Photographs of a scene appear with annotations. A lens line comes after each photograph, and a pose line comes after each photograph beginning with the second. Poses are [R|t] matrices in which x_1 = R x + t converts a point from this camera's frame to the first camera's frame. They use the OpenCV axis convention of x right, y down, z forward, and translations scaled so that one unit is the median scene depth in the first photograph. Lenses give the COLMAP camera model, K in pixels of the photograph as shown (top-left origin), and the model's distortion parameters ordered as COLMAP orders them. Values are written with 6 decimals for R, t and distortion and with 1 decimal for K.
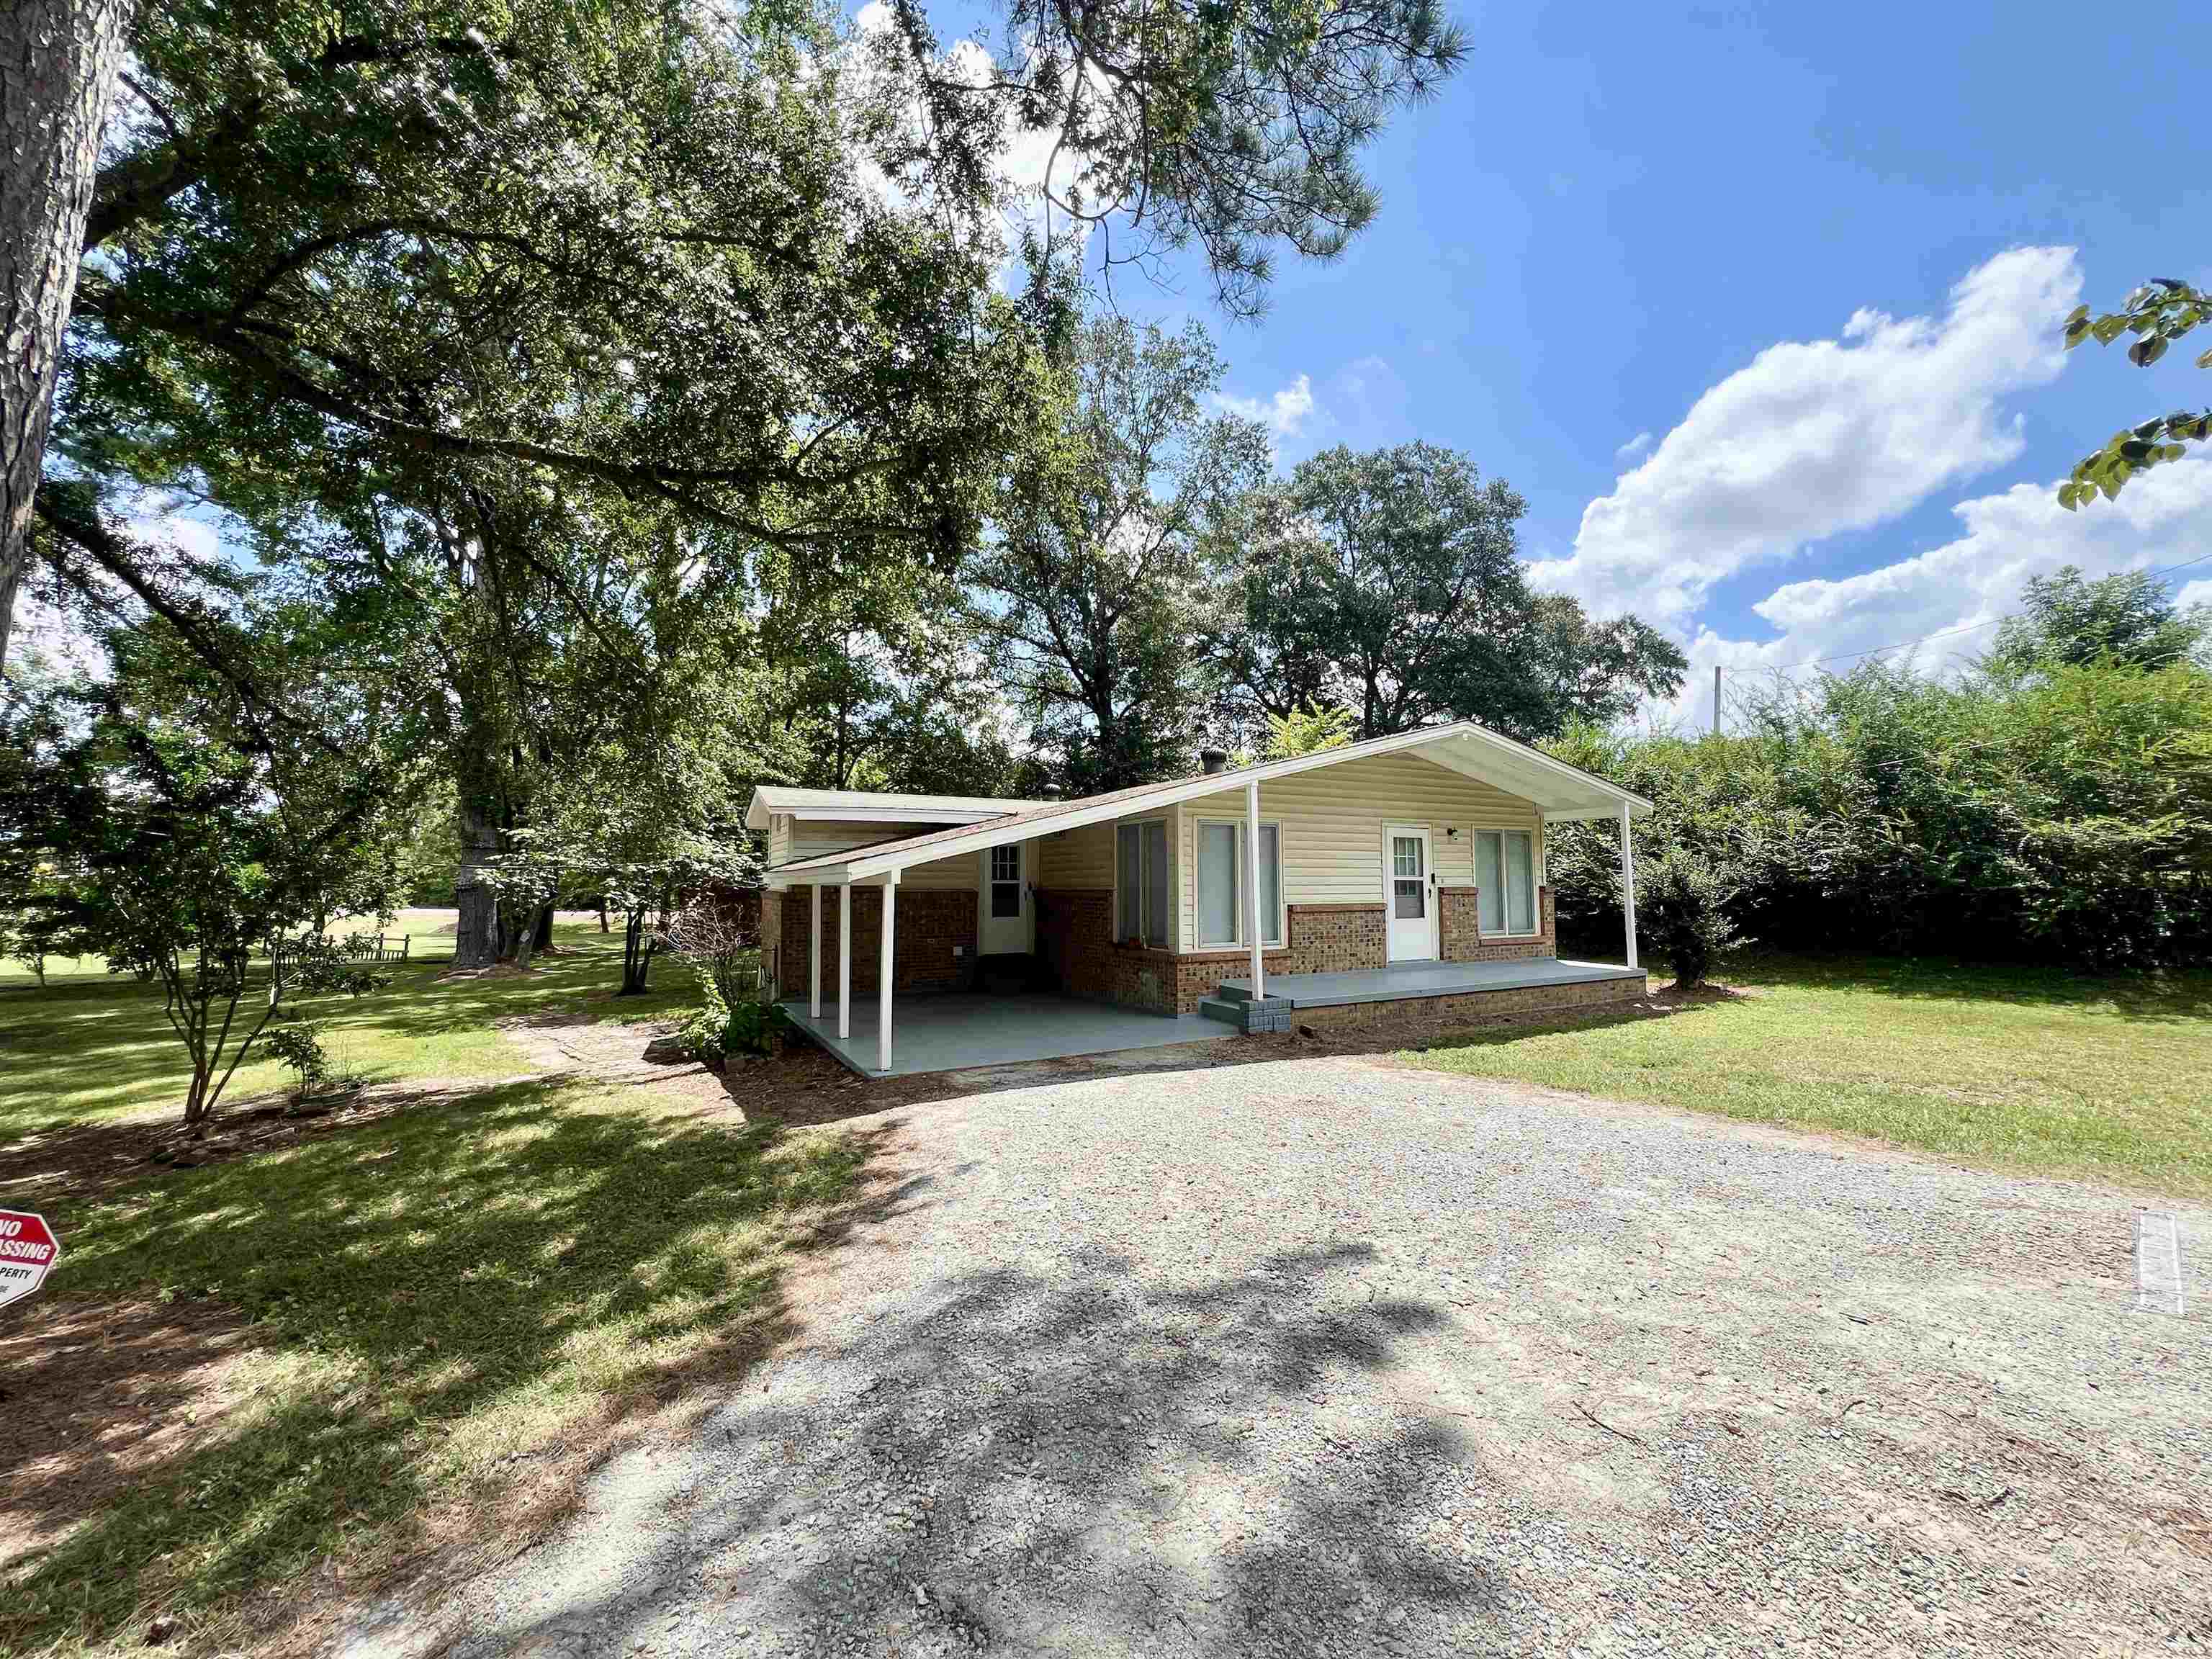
lens RADIAL K [[885.8, 0, 1098.5], [0, 885.8, 828.0], [0, 0, 1]] dist [0.000699, 0.000007]
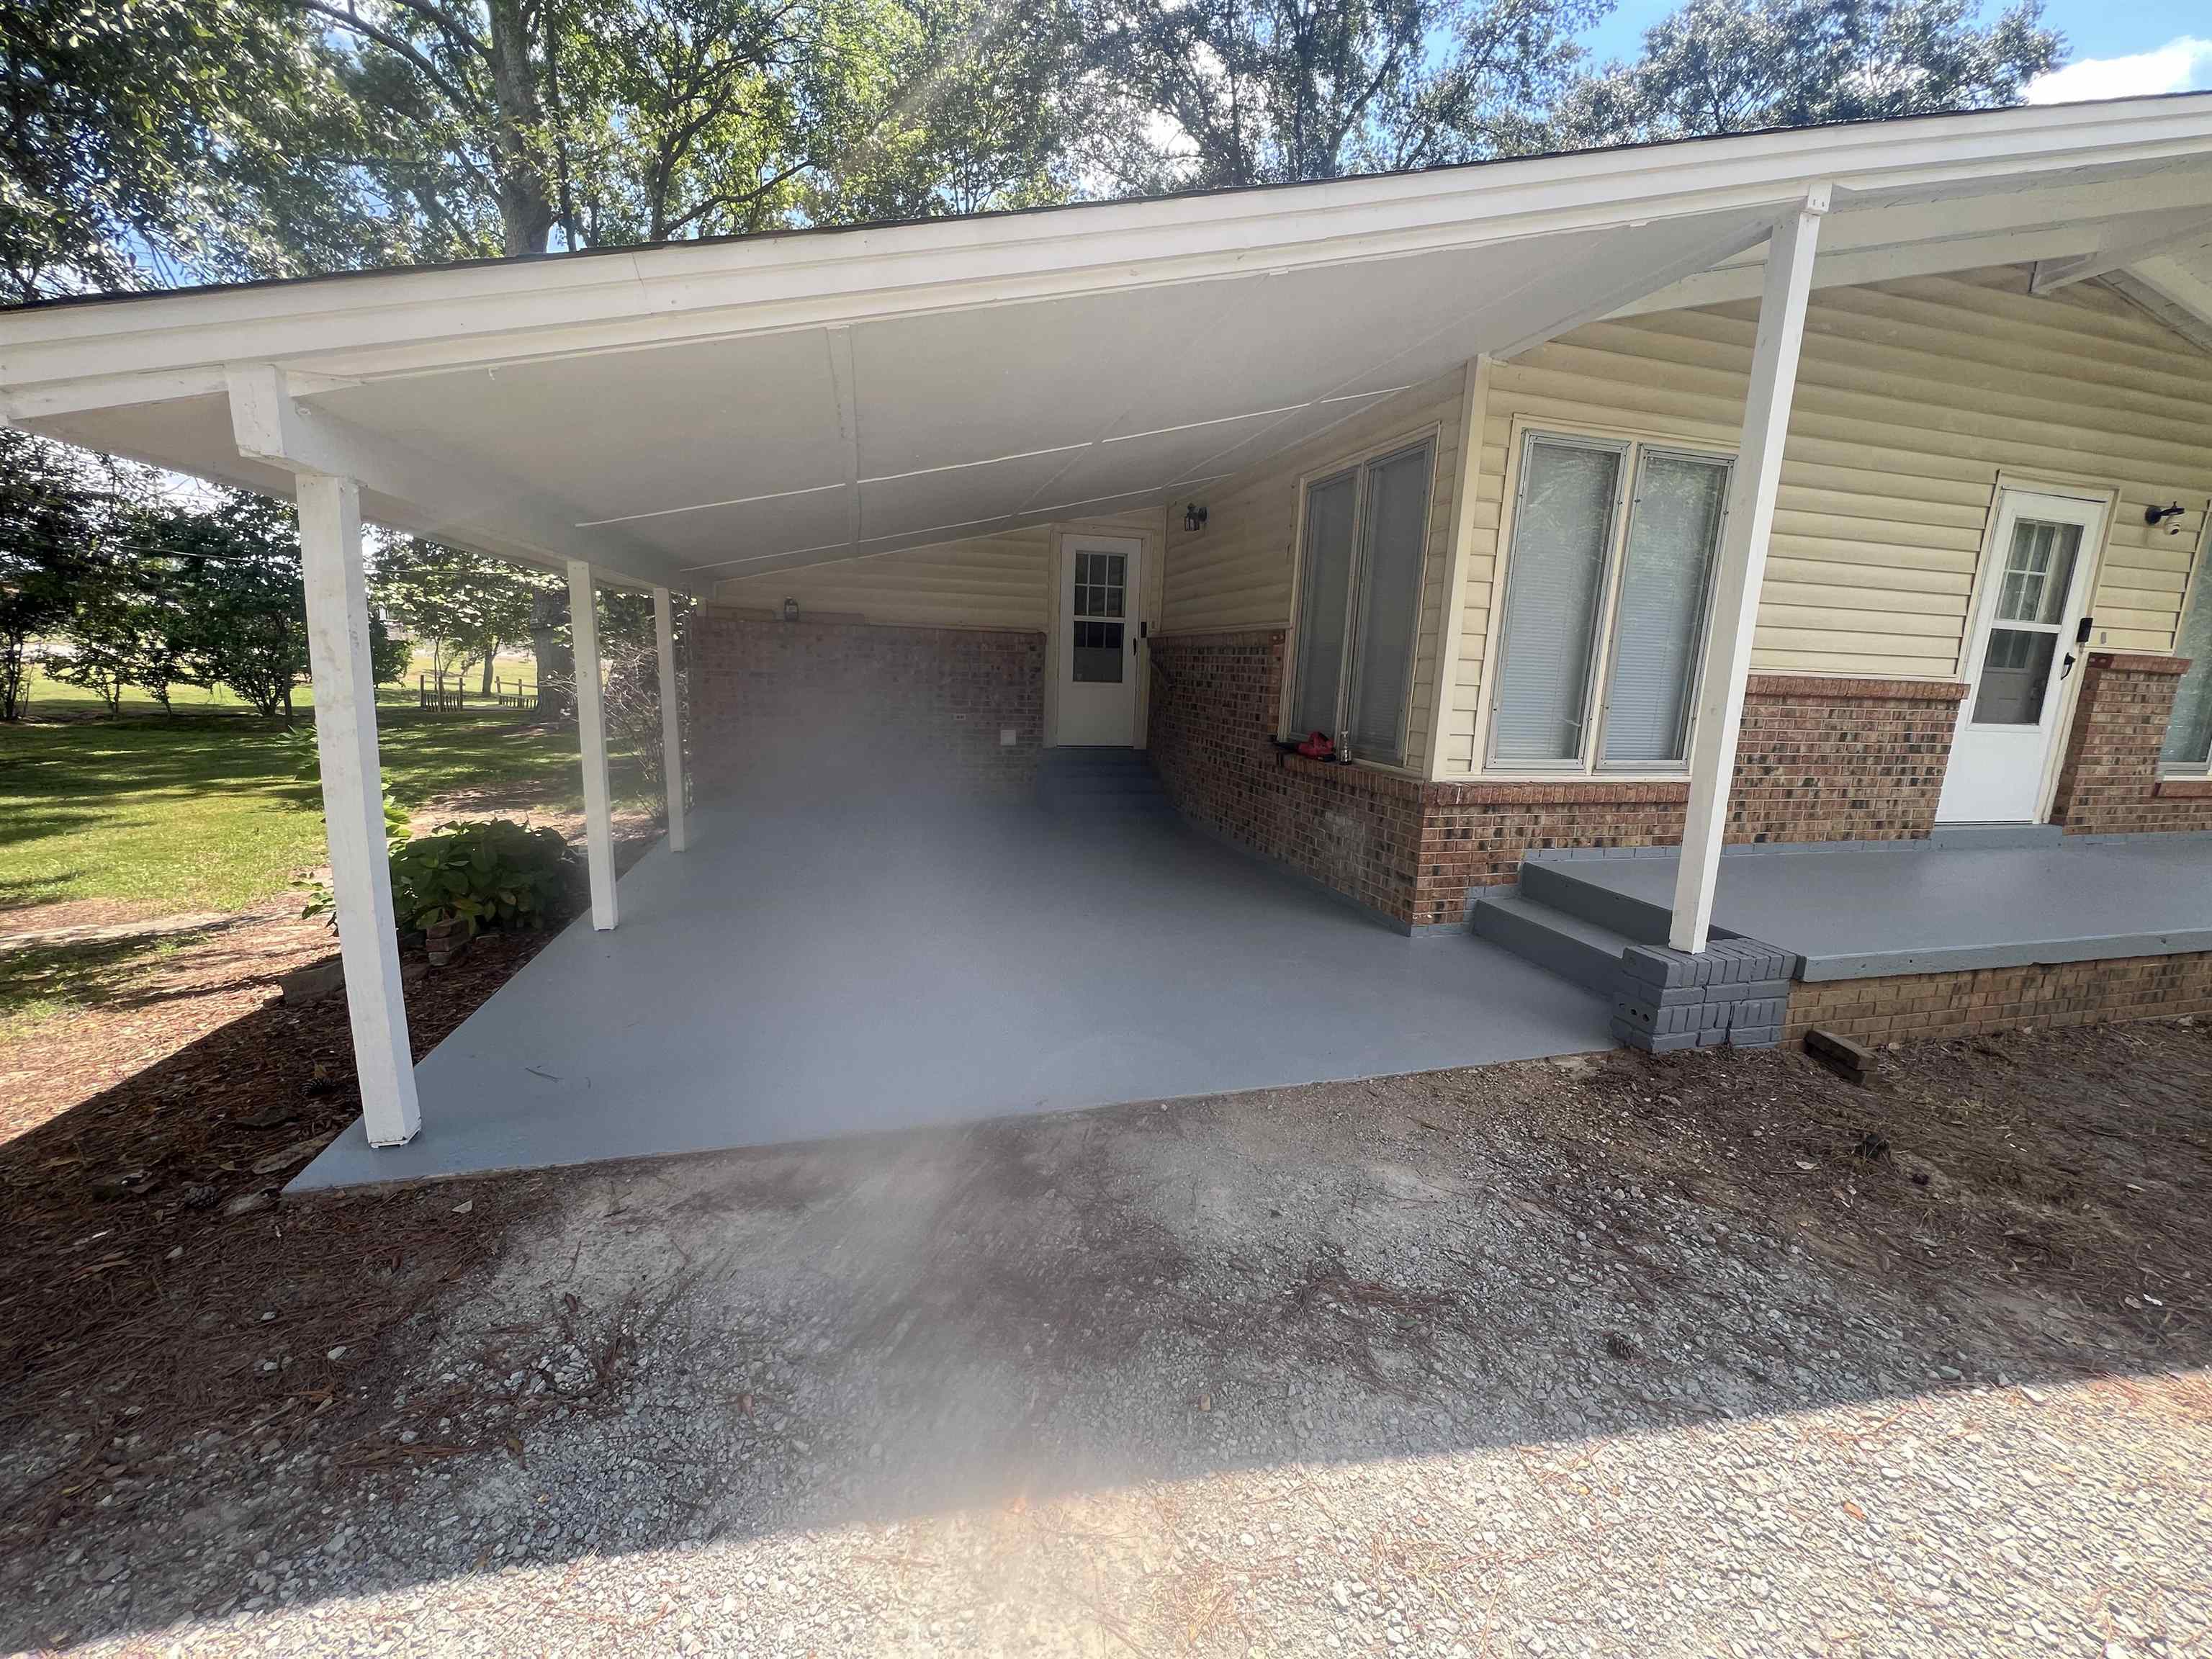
lens RADIAL K [[885.8, 0, 1098.5], [0, 885.8, 828.0], [0, 0, 1]] dist [0.000699, 0.000007]
pose [[0.975245, 0.079902, -0.206187, 0.072199], [-0.027066, 0.968557, 0.247314, 0.172693], [0.219464, -0.235611, 0.946743, 1.493297]]
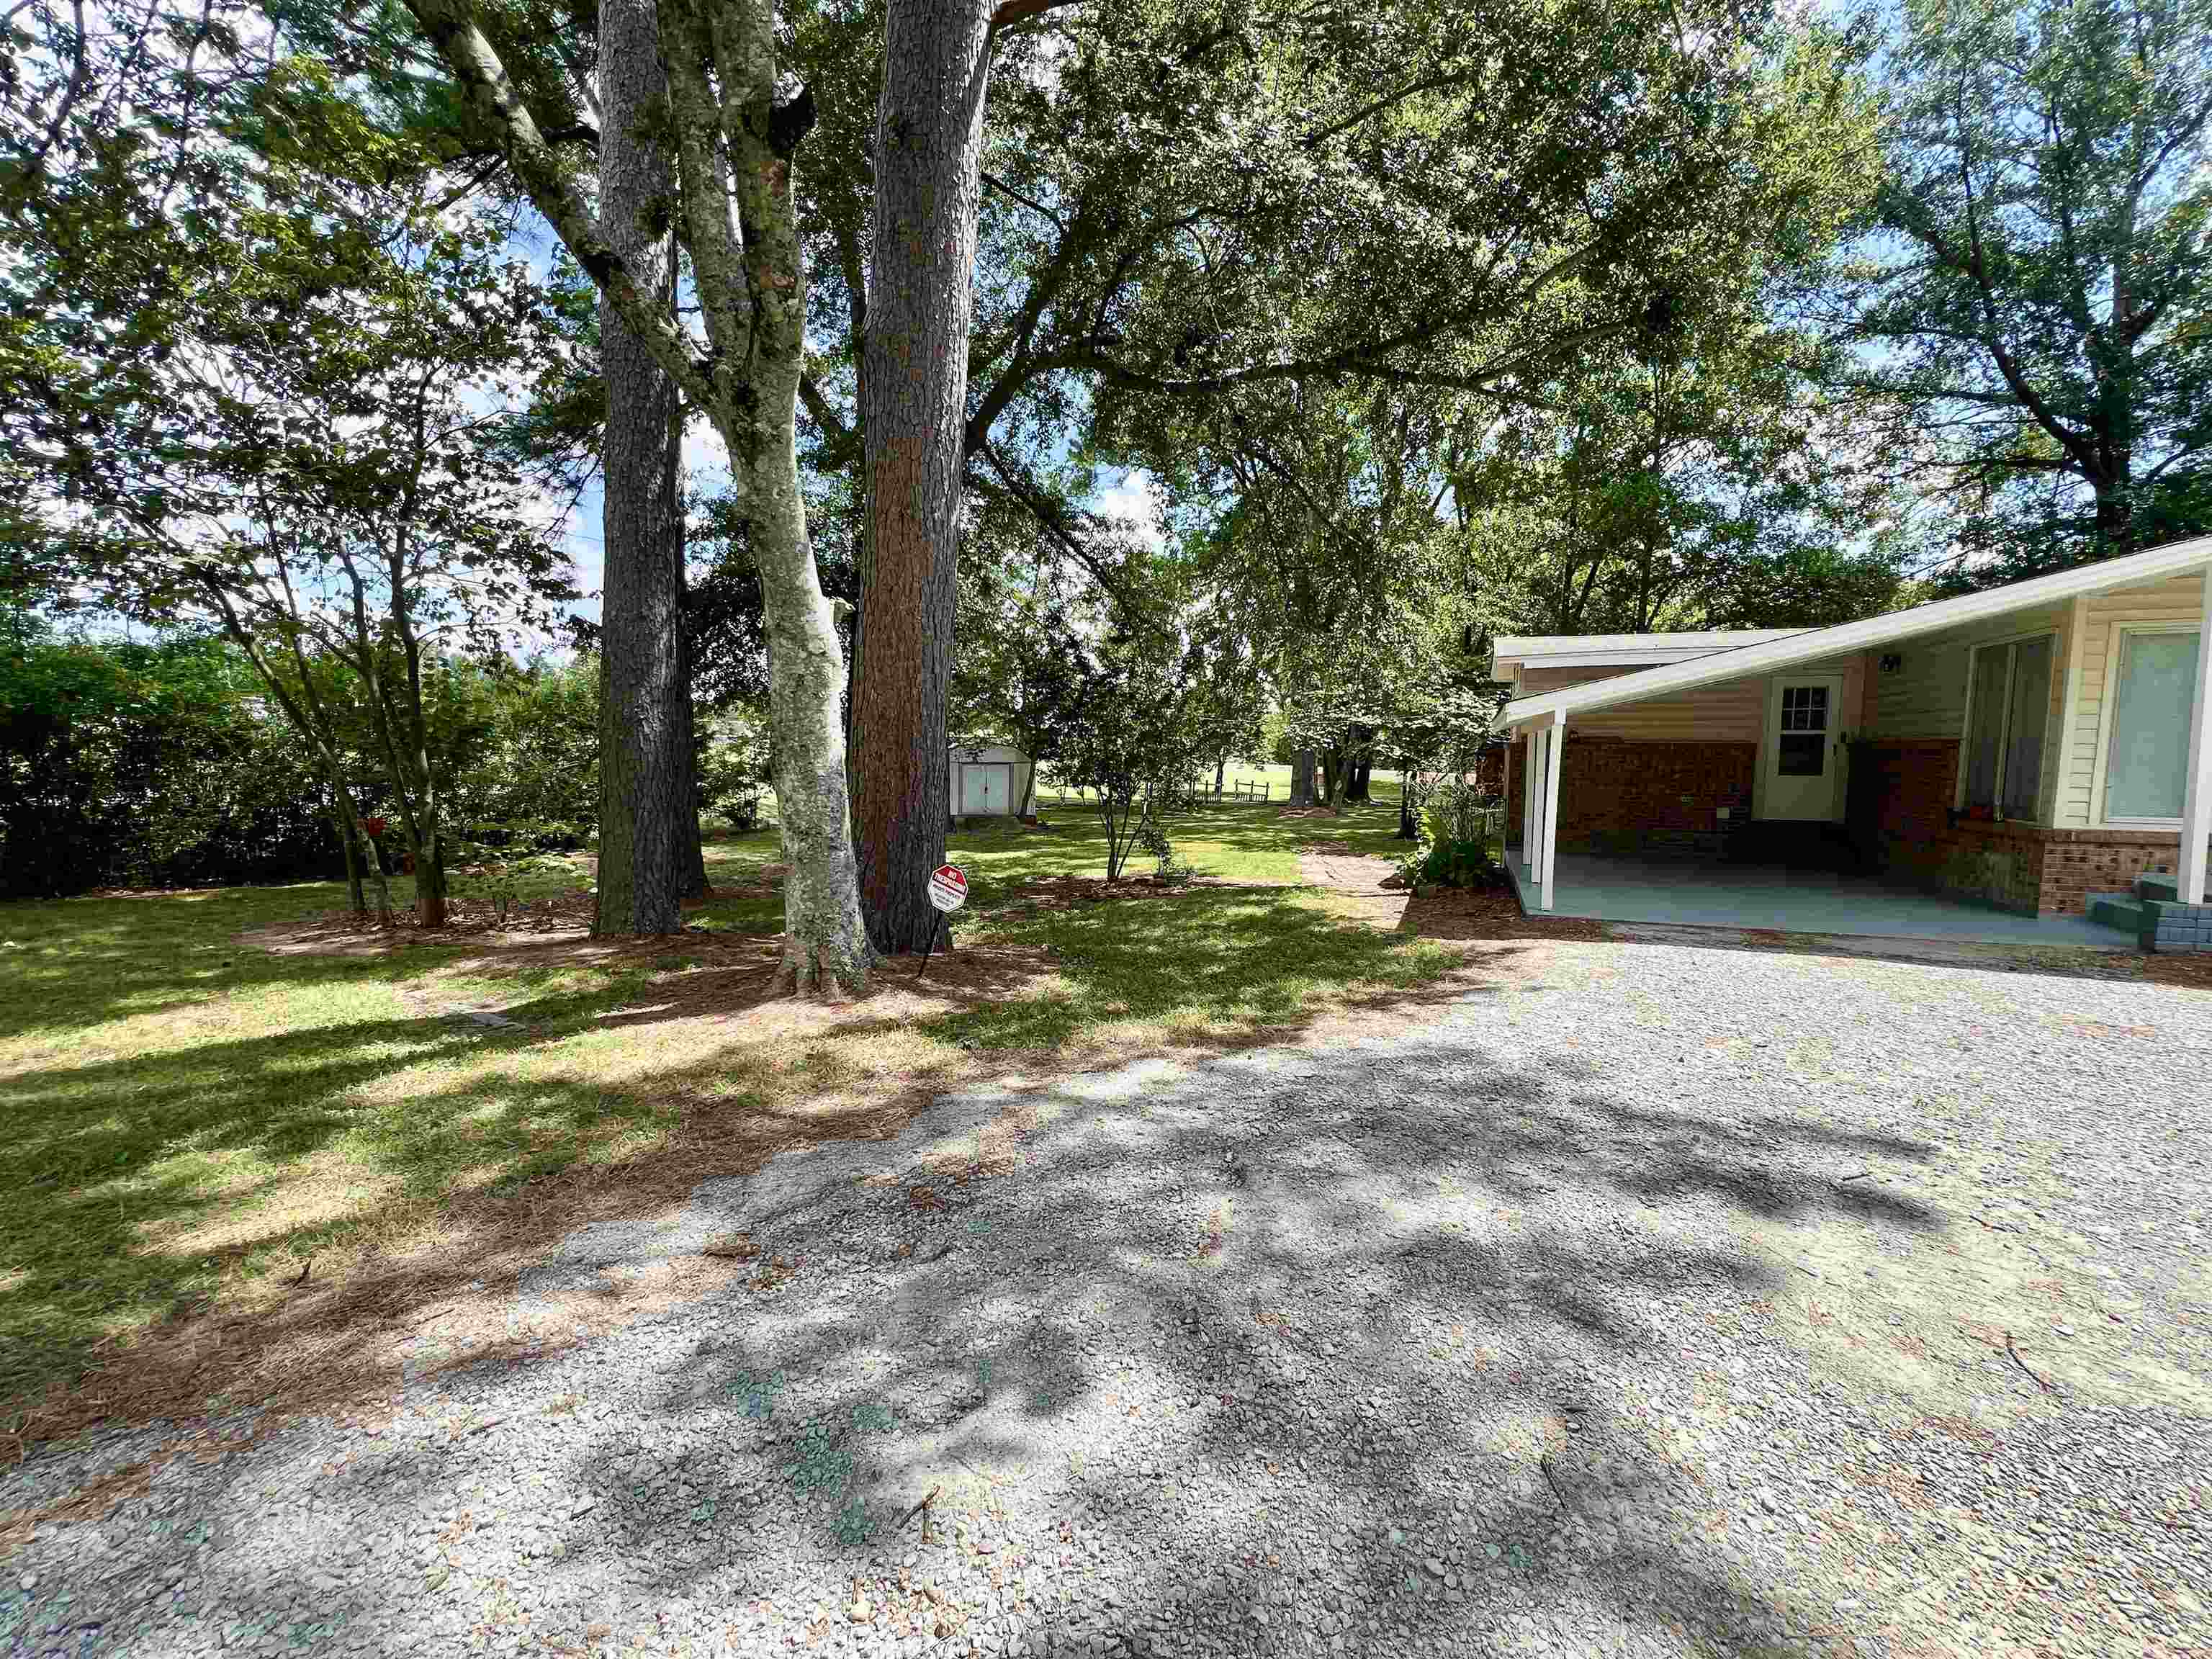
lens RADIAL K [[885.8, 0, 1098.5], [0, 885.8, 828.0], [0, 0, 1]] dist [0.000699, 0.000007]
pose [[0.639678, 0.074919, -0.764983, 0.369613], [0.041383, 0.990438, 0.131603, 0.050692], [0.767528, -0.115841, 0.630461, -0.025304]]
